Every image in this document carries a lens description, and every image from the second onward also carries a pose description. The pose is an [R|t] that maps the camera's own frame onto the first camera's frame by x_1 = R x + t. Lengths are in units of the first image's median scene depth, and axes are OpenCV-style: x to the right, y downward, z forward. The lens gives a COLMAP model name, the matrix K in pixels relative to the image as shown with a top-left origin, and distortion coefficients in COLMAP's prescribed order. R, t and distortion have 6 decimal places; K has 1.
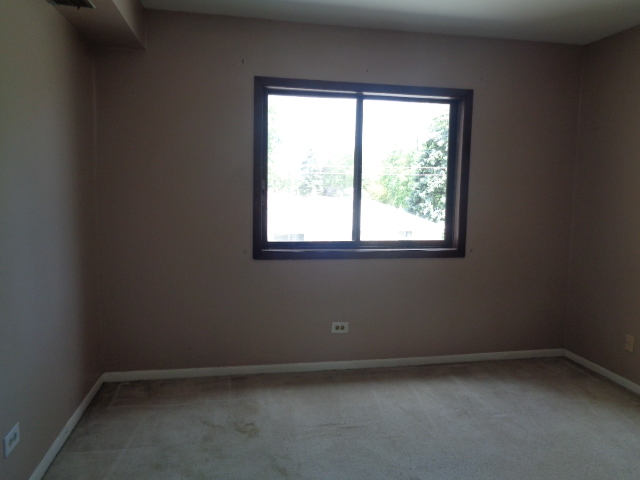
lens RADIAL K [[467.1, 0, 320.0], [0, 467.1, 240.0], [0, 0, 1]] dist [0.004653, 0.003359]
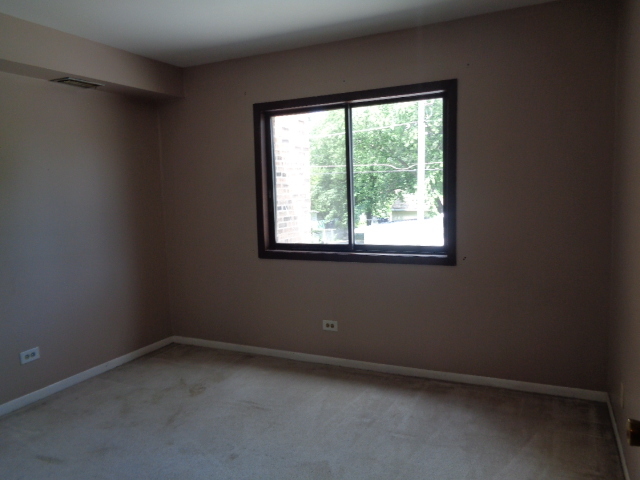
lens RADIAL K [[457.5, 0, 320.6], [0, 457.5, 242.6], [0, 0, 1]] dist [0.000350, -0.000353]
pose [[0.816409, 0.020330, -0.577115, 0.626360], [-0.019982, 0.999776, 0.006953, -0.008206], [0.577128, 0.005855, 0.816633, 0.135695]]
